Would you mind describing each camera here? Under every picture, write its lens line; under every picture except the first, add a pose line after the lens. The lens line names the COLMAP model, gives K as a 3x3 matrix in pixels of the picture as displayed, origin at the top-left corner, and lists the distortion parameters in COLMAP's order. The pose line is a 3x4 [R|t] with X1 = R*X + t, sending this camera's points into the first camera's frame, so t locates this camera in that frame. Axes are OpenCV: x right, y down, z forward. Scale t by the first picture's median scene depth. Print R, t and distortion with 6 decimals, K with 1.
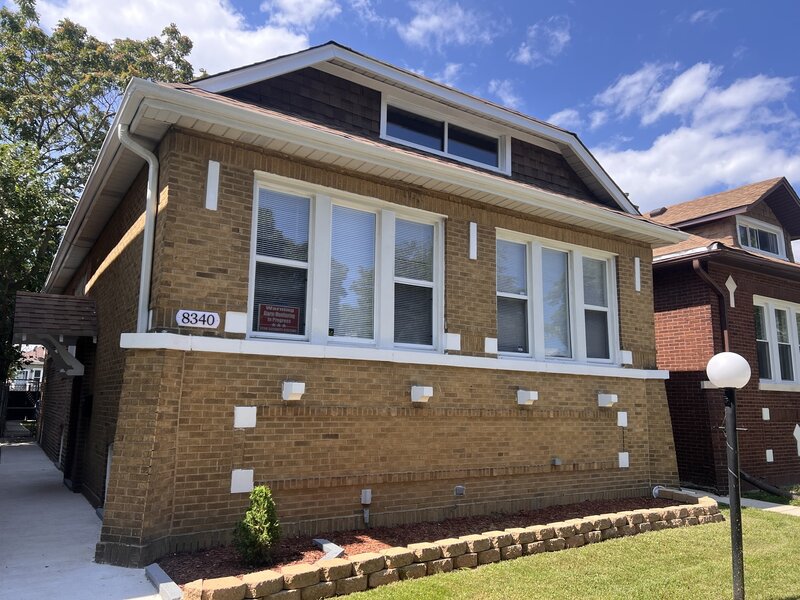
lens RADIAL K [[594.3, 0, 400.0], [0, 594.3, 300.0], [0, 0, 1]] dist [0.049351, -0.052611]
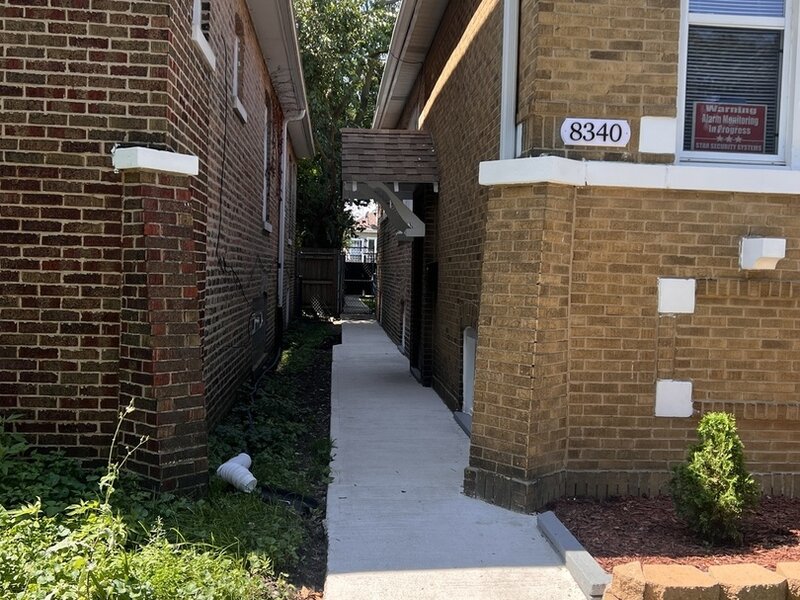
lens RADIAL K [[594.3, 0, 400.0], [0, 594.3, 300.0], [0, 0, 1]] dist [0.049351, -0.052611]
pose [[0.883643, 0.025524, -0.467466, -0.223868], [0.061419, 0.983562, 0.169802, 0.082274], [0.464116, -0.178755, 0.867550, 0.355865]]
